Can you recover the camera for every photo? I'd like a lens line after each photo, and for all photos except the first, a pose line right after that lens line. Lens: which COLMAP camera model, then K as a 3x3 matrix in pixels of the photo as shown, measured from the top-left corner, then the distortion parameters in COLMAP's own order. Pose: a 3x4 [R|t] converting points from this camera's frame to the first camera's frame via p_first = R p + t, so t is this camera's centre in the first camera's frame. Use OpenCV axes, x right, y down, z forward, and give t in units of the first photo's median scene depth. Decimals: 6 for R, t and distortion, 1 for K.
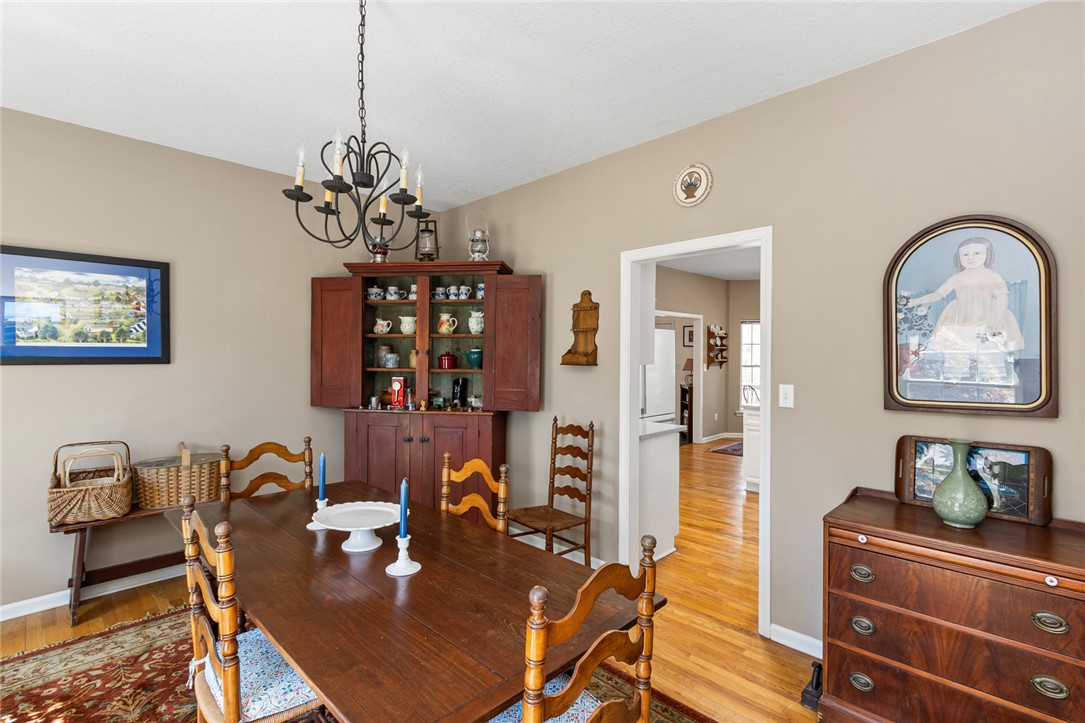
lens RADIAL K [[497.3, 0, 542.3], [0, 497.3, 360.2], [0, 0, 1]] dist [-0.004796, 0.000252]
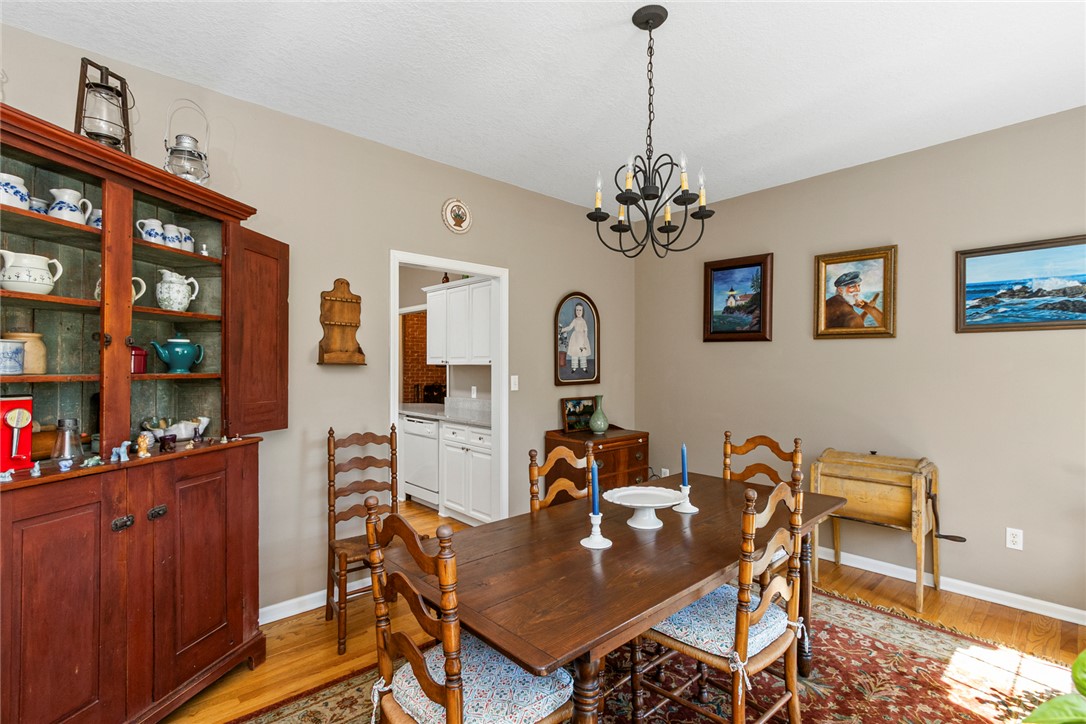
lens RADIAL K [[526.0, 0, 543.8], [0, 526.0, 363.9], [0, 0, 1]] dist [0.006241, 0.000584]
pose [[0.036113, -0.002828, 0.999344, -0.987397], [0.001877, 0.999994, 0.002762, 0.007266], [-0.999346, 0.001776, 0.036118, 0.746523]]
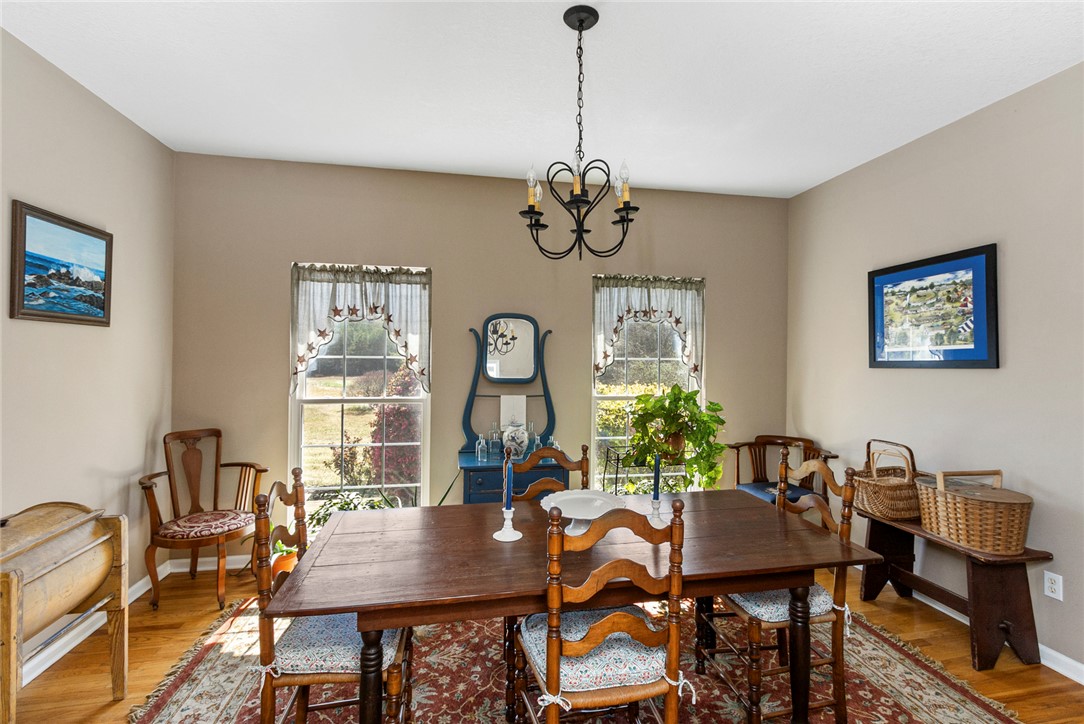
lens RADIAL K [[496.8, 0, 544.8], [0, 496.8, 355.7], [0, 0, 1]] dist [-0.004796, 0.000252]
pose [[-0.567096, -0.015834, -0.823500, 0.367644], [-0.008550, 0.999875, -0.013337, 0.004274], [0.823607, -0.000523, -0.567160, 0.964375]]
